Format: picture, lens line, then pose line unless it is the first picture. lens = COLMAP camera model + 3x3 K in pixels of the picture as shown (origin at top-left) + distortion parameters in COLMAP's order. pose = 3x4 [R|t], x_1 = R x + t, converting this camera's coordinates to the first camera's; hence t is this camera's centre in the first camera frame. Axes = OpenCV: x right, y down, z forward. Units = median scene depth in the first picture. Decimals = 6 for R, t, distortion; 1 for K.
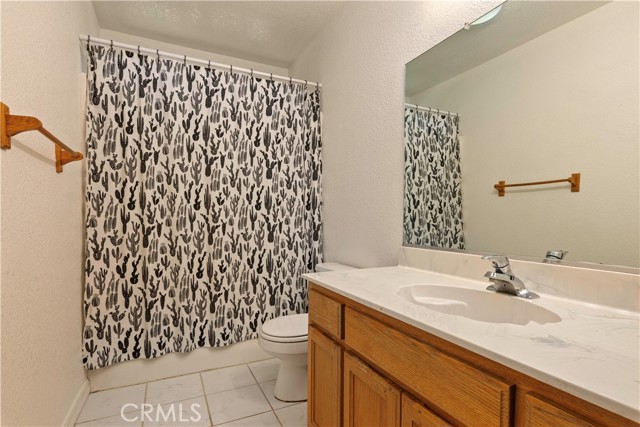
lens RADIAL K [[318.5, 0, 321.1], [0, 318.5, 235.6], [0, 0, 1]] dist [-0.003036, -0.000108]
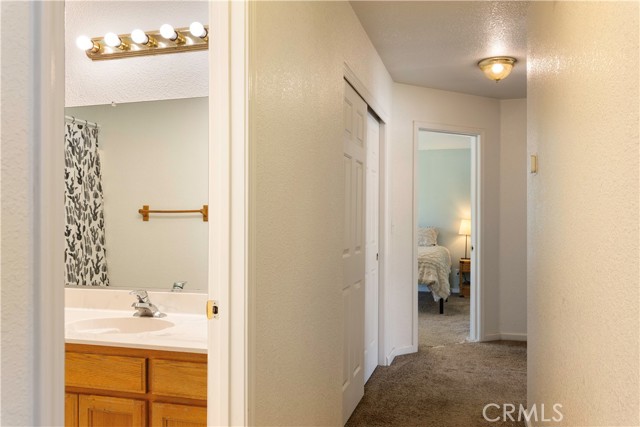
lens RADIAL K [[516.8, 0, 320.0], [0, 516.8, 213.5], [0, 0, 1]] dist [0.051363, 0.003485]
pose [[0.676172, 0.006594, 0.736715, -0.216112], [0.040394, 0.998124, -0.046007, -0.049290], [-0.735636, 0.060868, 0.674637, -0.412738]]
